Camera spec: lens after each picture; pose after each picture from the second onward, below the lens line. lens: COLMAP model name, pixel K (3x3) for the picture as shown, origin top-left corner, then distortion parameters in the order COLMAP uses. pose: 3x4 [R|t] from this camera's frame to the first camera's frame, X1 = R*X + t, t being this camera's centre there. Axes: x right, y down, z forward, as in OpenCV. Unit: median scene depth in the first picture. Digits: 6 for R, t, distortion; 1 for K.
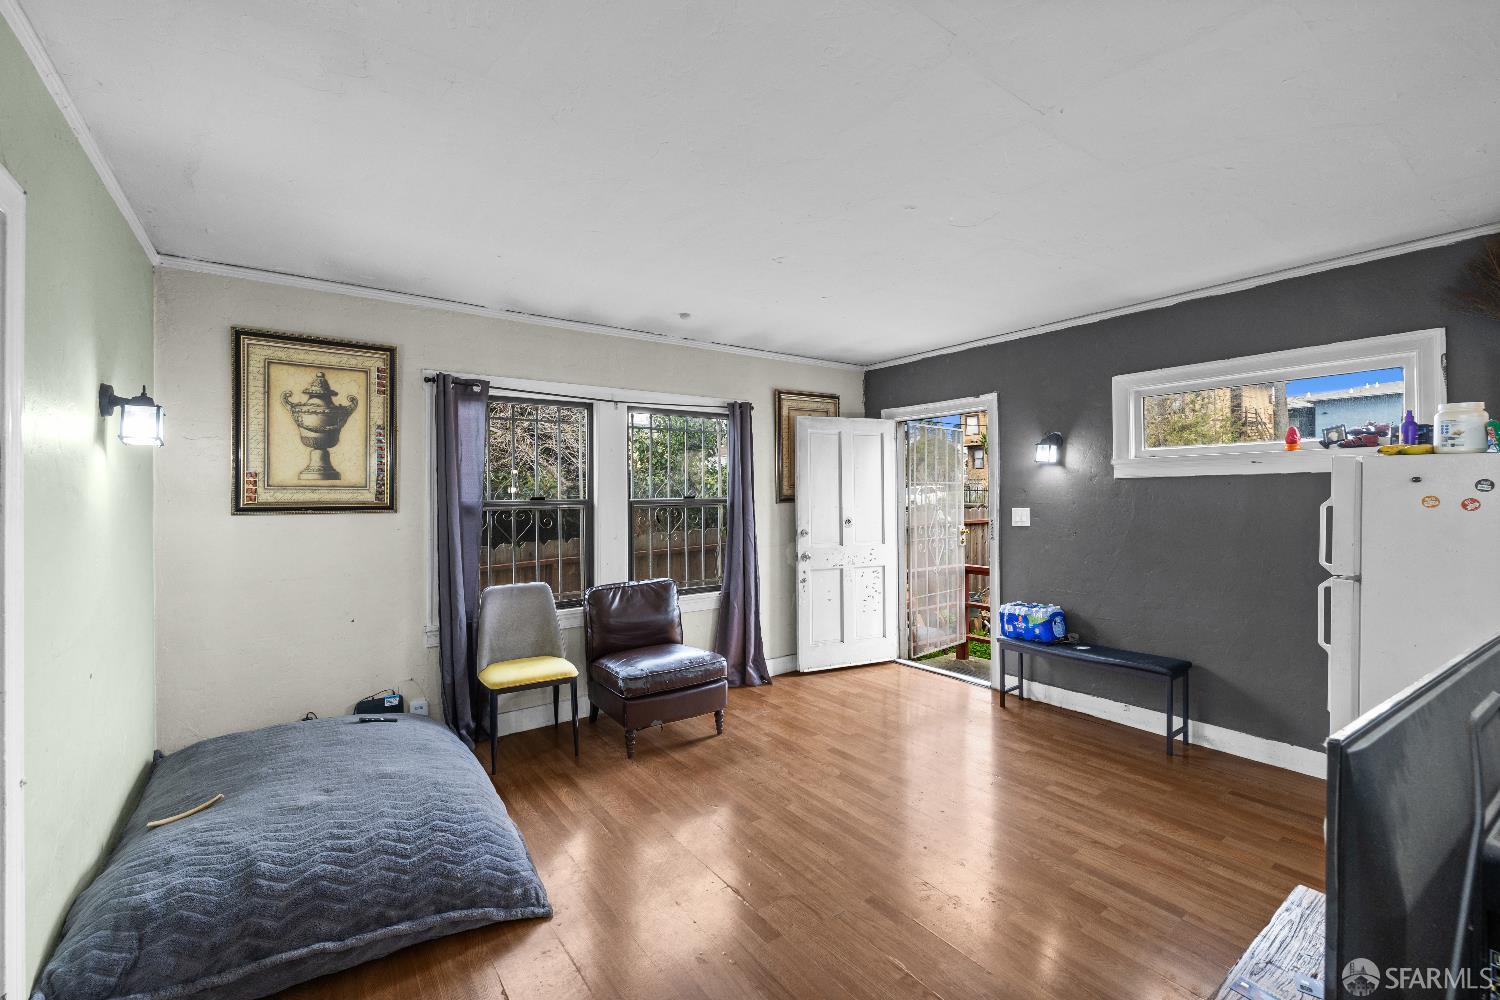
lens RADIAL K [[645.3, 0, 754.0], [0, 645.3, 496.5], [0, 0, 1]] dist [0.000270, 0.000035]
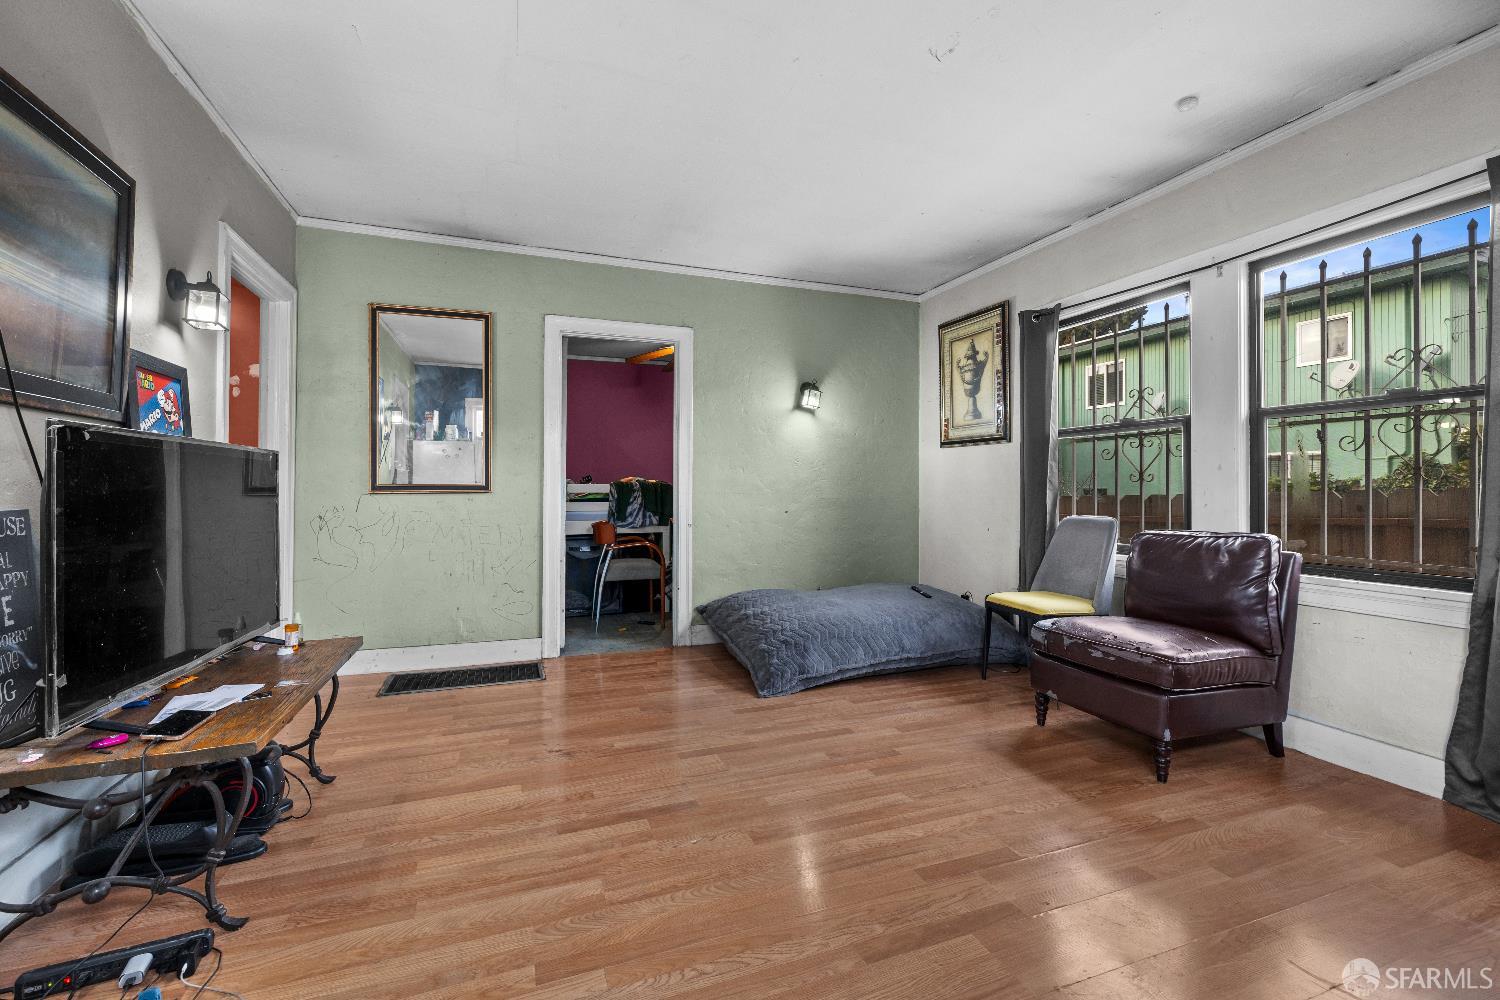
lens RADIAL K [[645.3, 0, 753.2], [0, 645.3, 484.8], [0, 0, 1]] dist [0.000270, 0.000035]
pose [[-0.269122, 0.002544, -0.963103, 0.736111], [-0.010050, 0.999935, 0.005450, 0.105758], [0.963054, 0.011145, -0.269079, 0.923382]]
